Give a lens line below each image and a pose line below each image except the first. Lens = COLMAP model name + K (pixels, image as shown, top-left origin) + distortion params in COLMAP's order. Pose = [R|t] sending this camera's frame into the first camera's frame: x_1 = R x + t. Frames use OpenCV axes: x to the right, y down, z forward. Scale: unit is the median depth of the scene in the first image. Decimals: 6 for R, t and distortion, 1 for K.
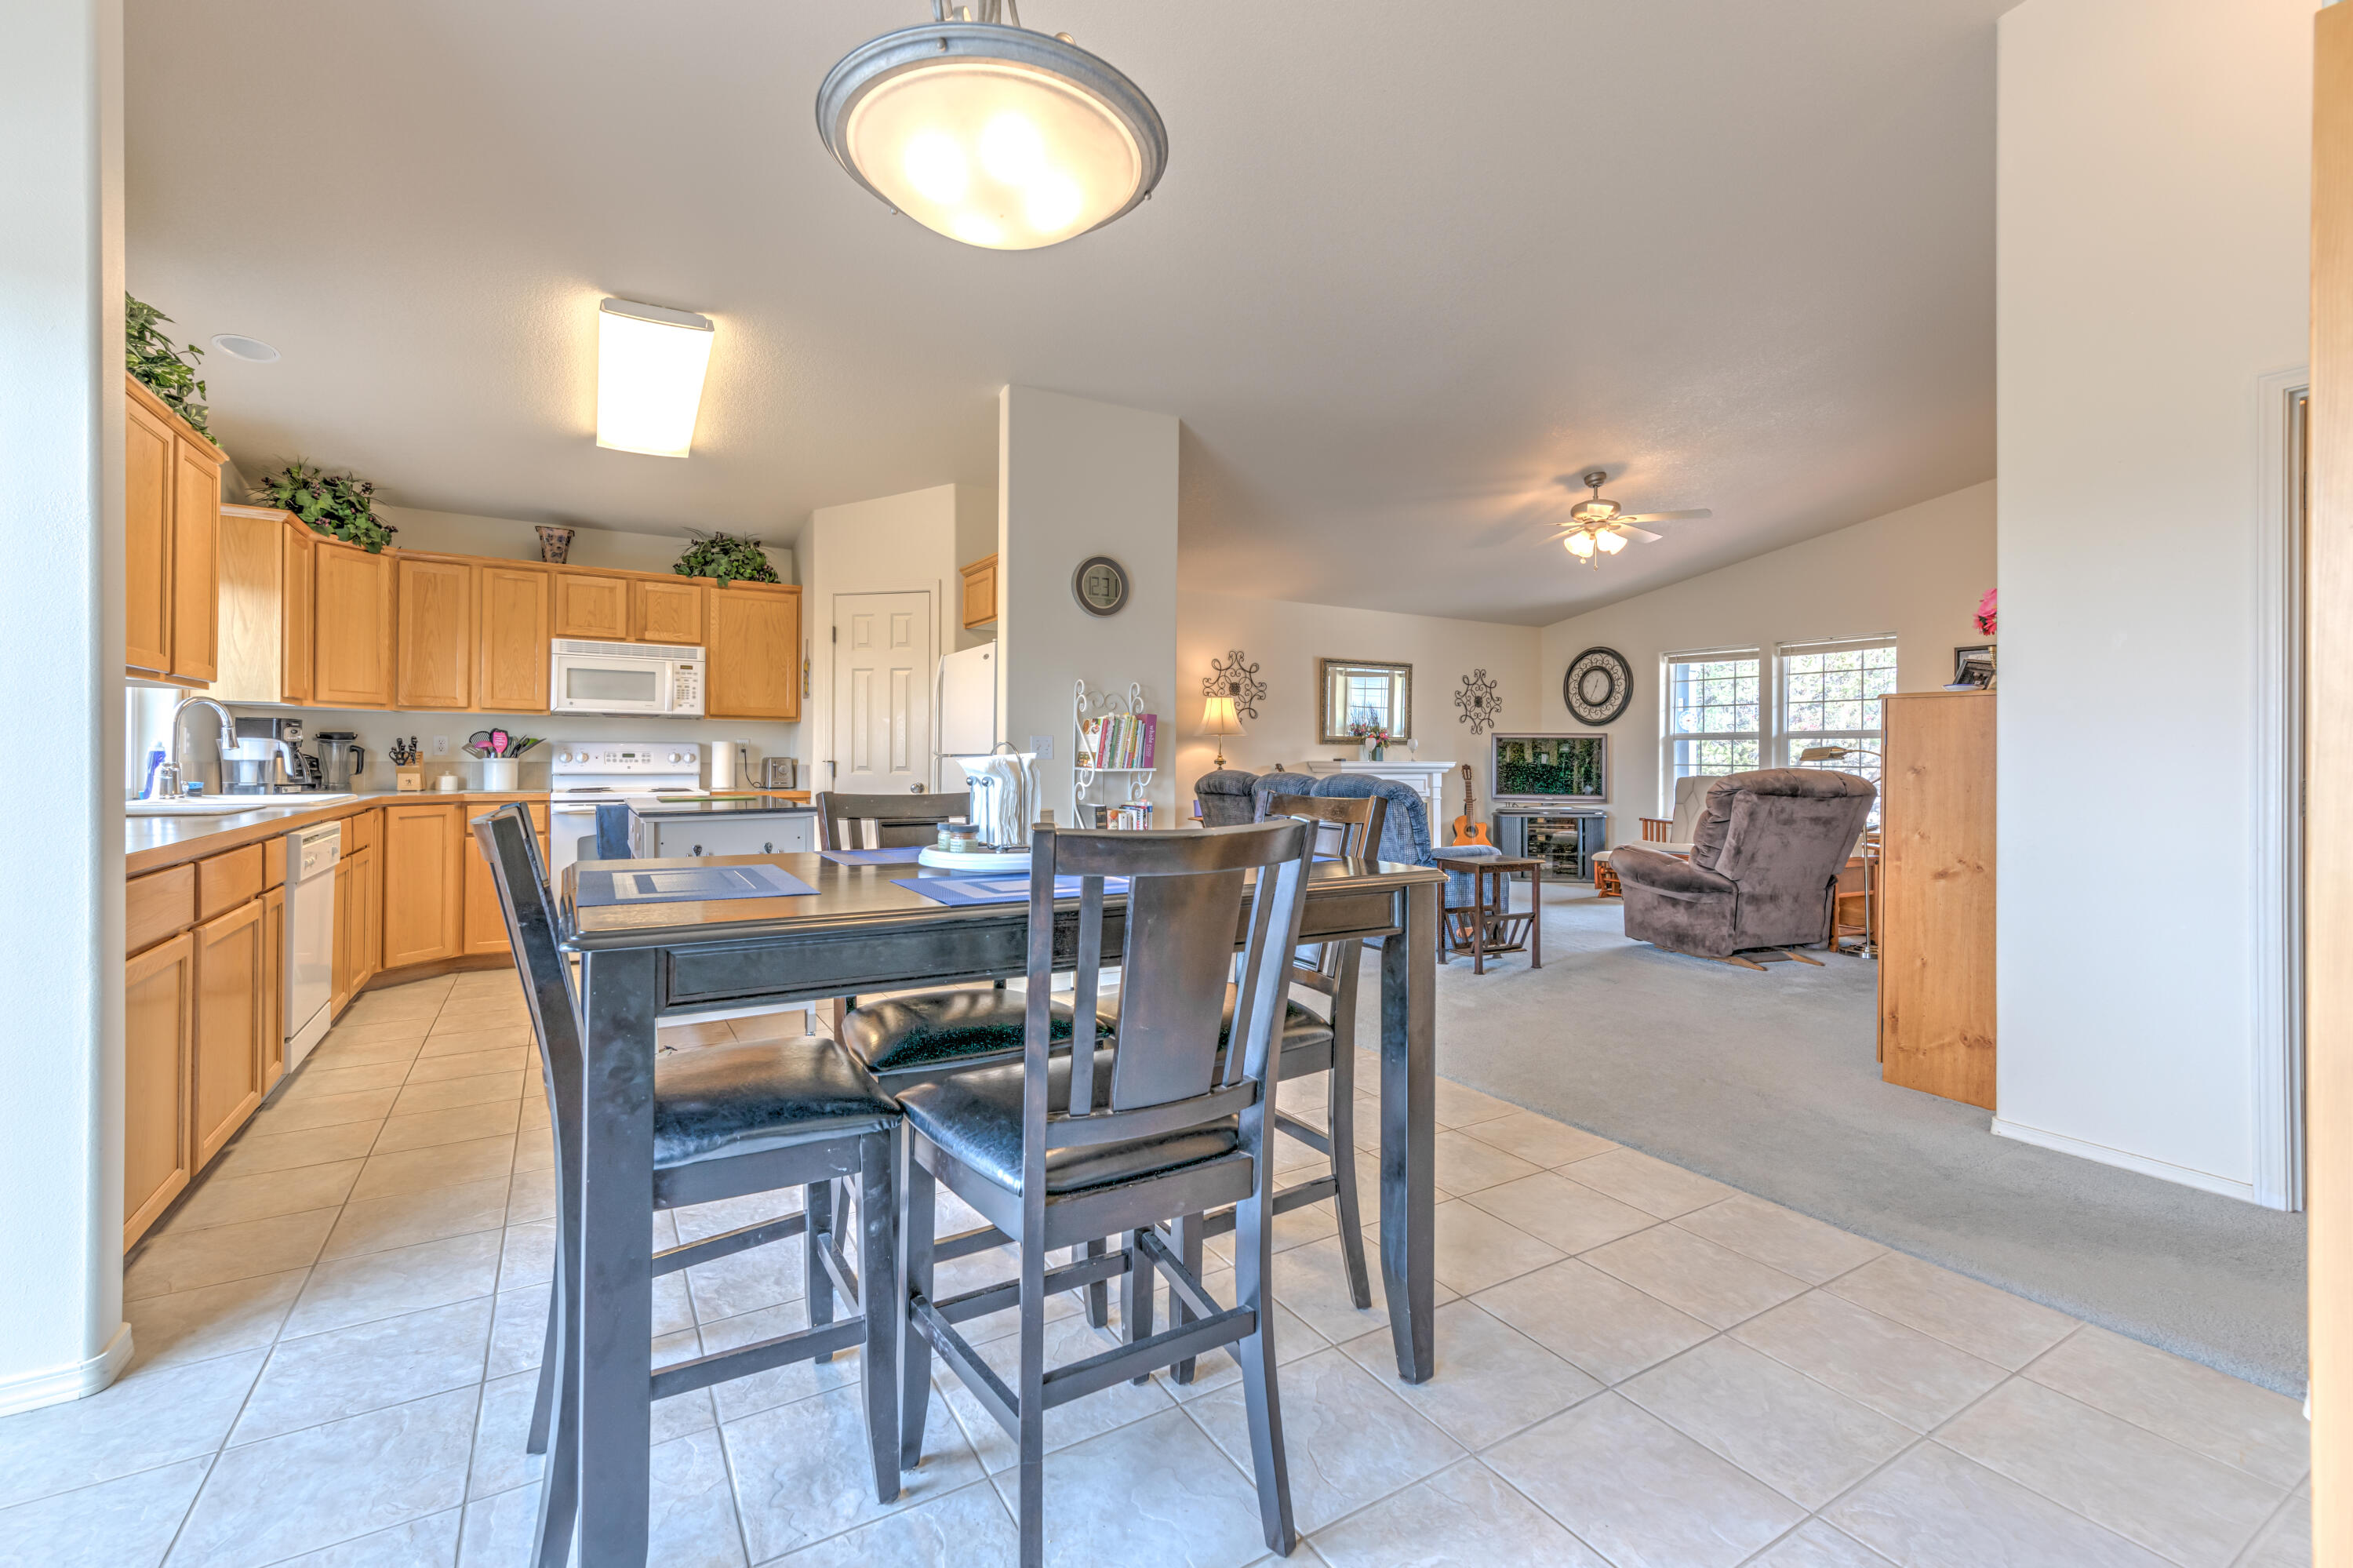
lens RADIAL K [[998.9, 0, 1177.6], [0, 998.9, 761.9], [0, 0, 1]] dist [0.002961, 0.000329]
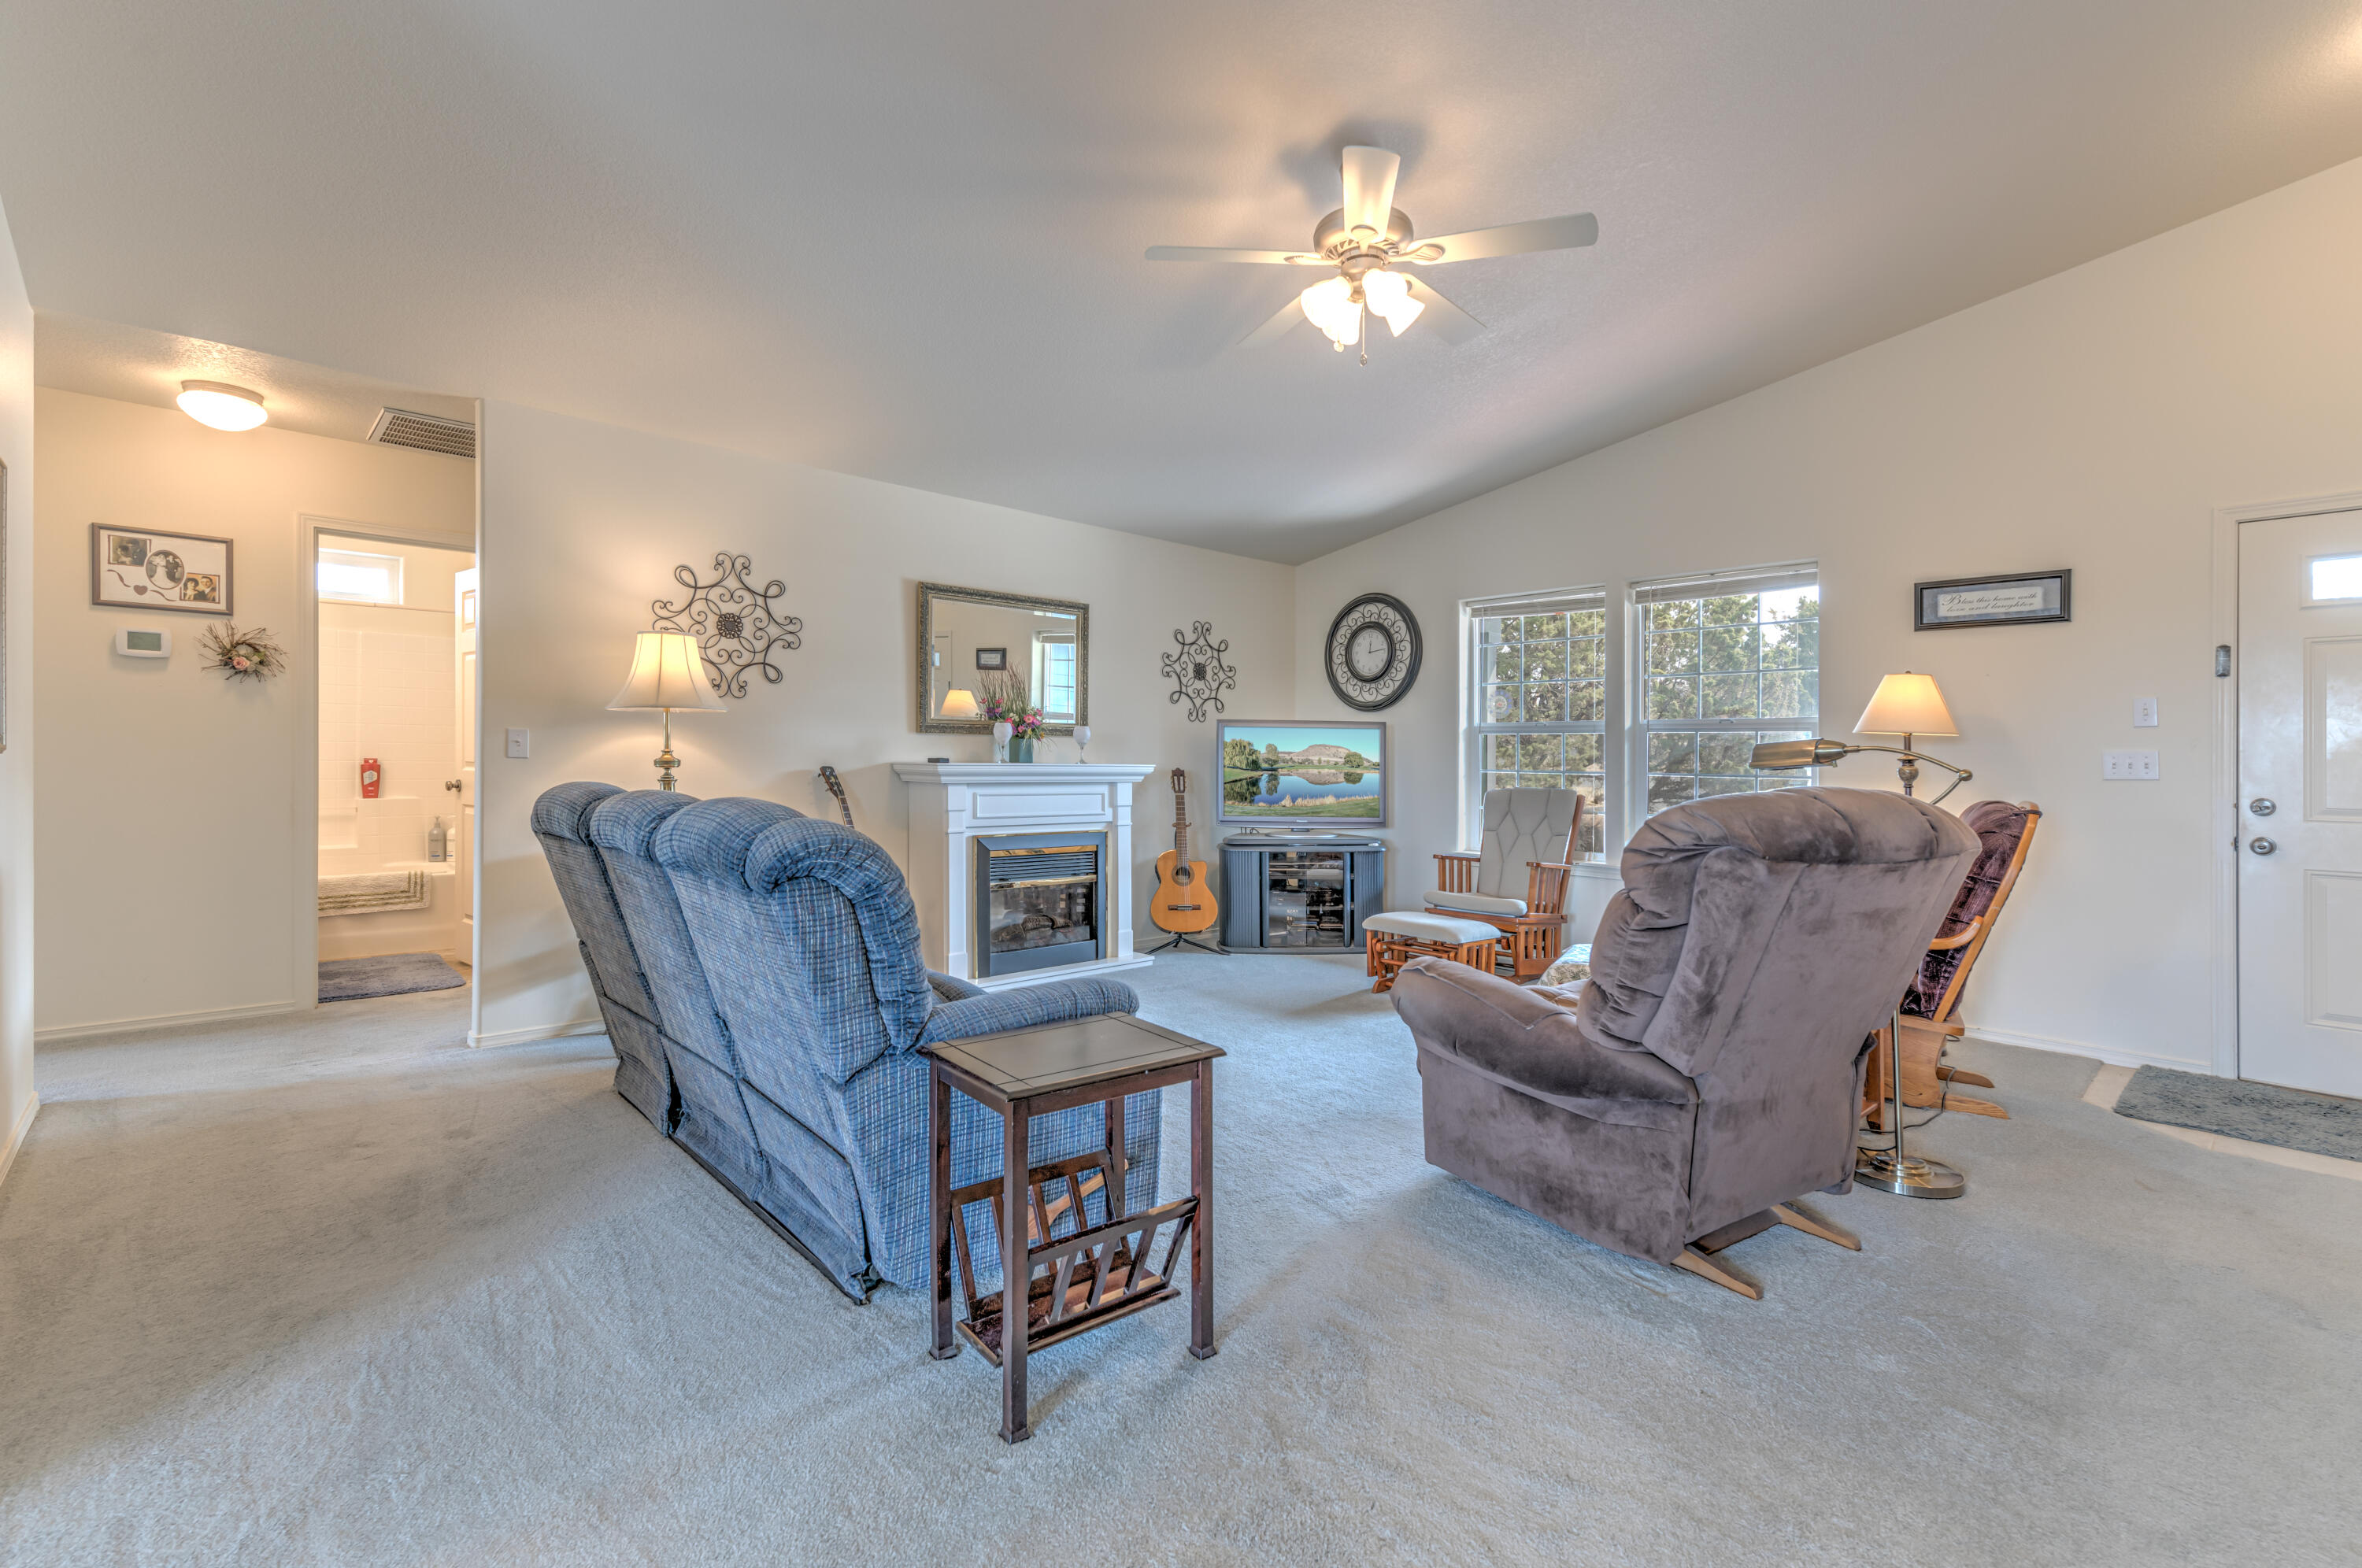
lens RADIAL K [[1012.5, 0, 1188.6], [0, 1012.5, 726.1], [0, 0, 1]] dist [-0.000247, -0.000010]
pose [[0.977019, 0.012421, 0.212790, 0.269036], [-0.004968, 0.999357, -0.035522, -0.002596], [-0.213094, 0.033648, 0.976452, 0.628388]]
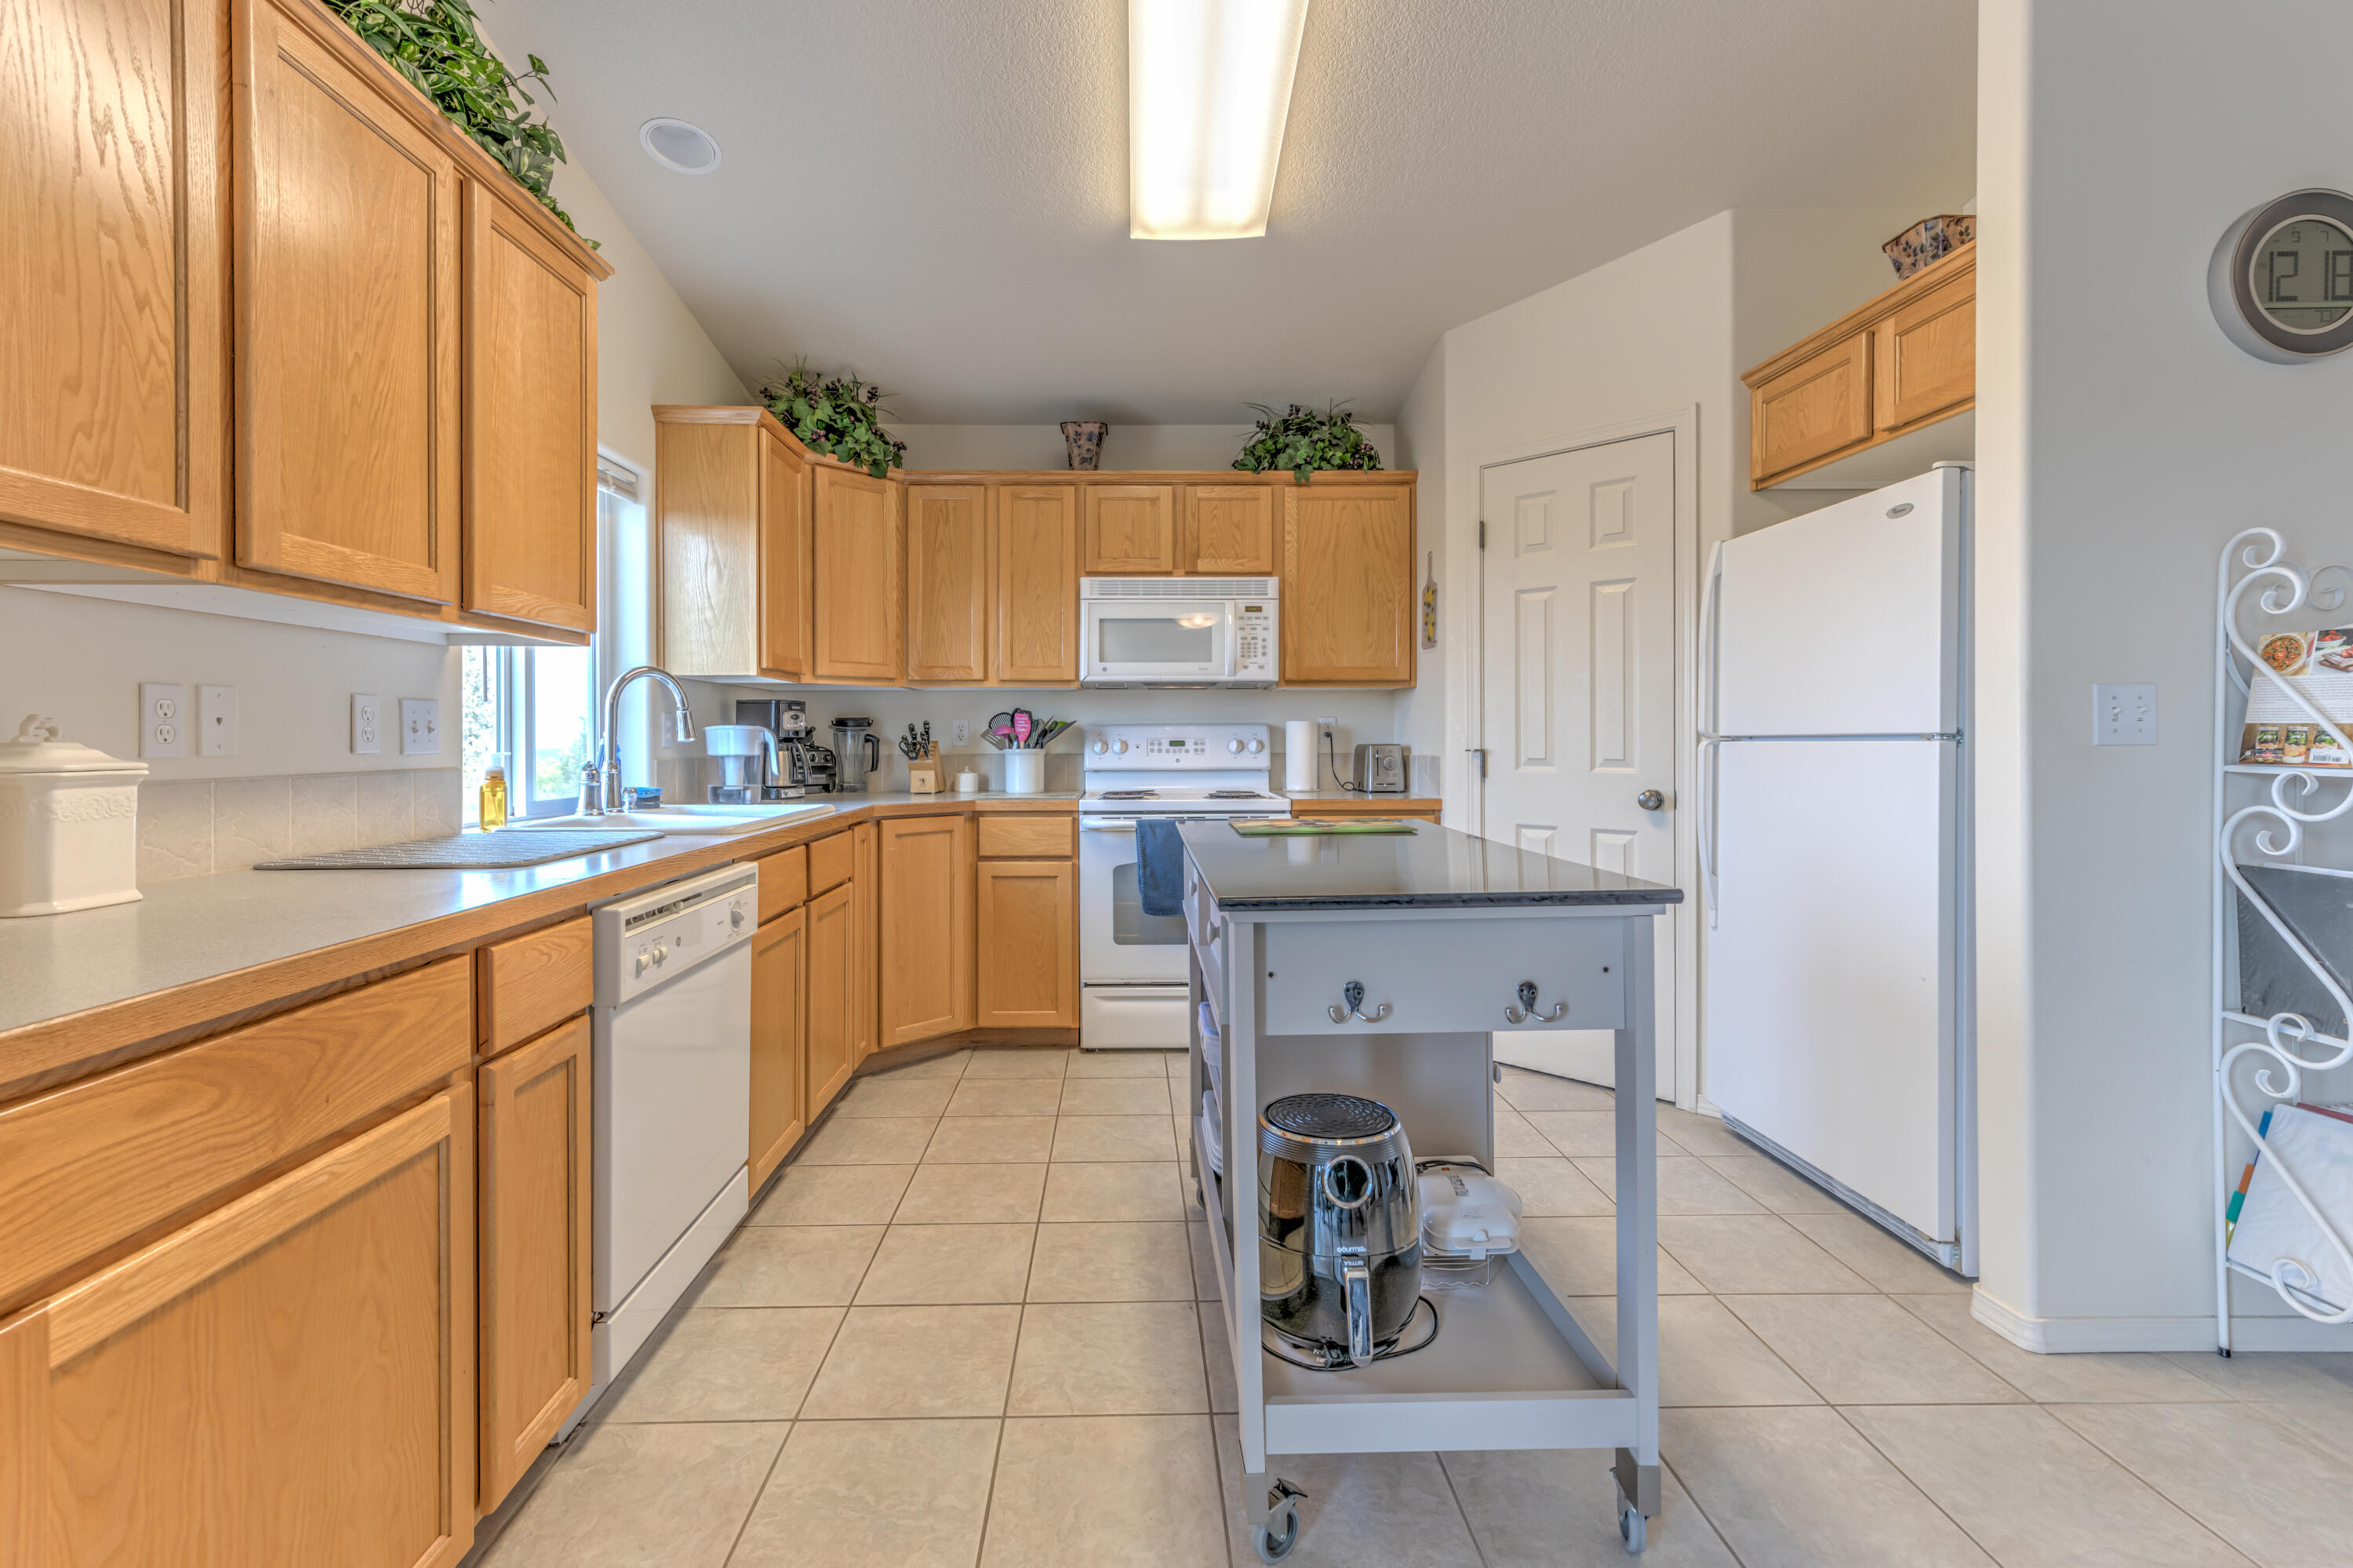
lens RADIAL K [[1031.9, 0, 1147.1], [0, 1031.9, 744.6], [0, 0, 1]] dist [0.000890, -0.000019]
pose [[0.865818, -0.008825, -0.500282, -0.222161], [0.008618, 0.999959, -0.002724, -0.004126], [0.500285, -0.001953, 0.865858, 0.392648]]
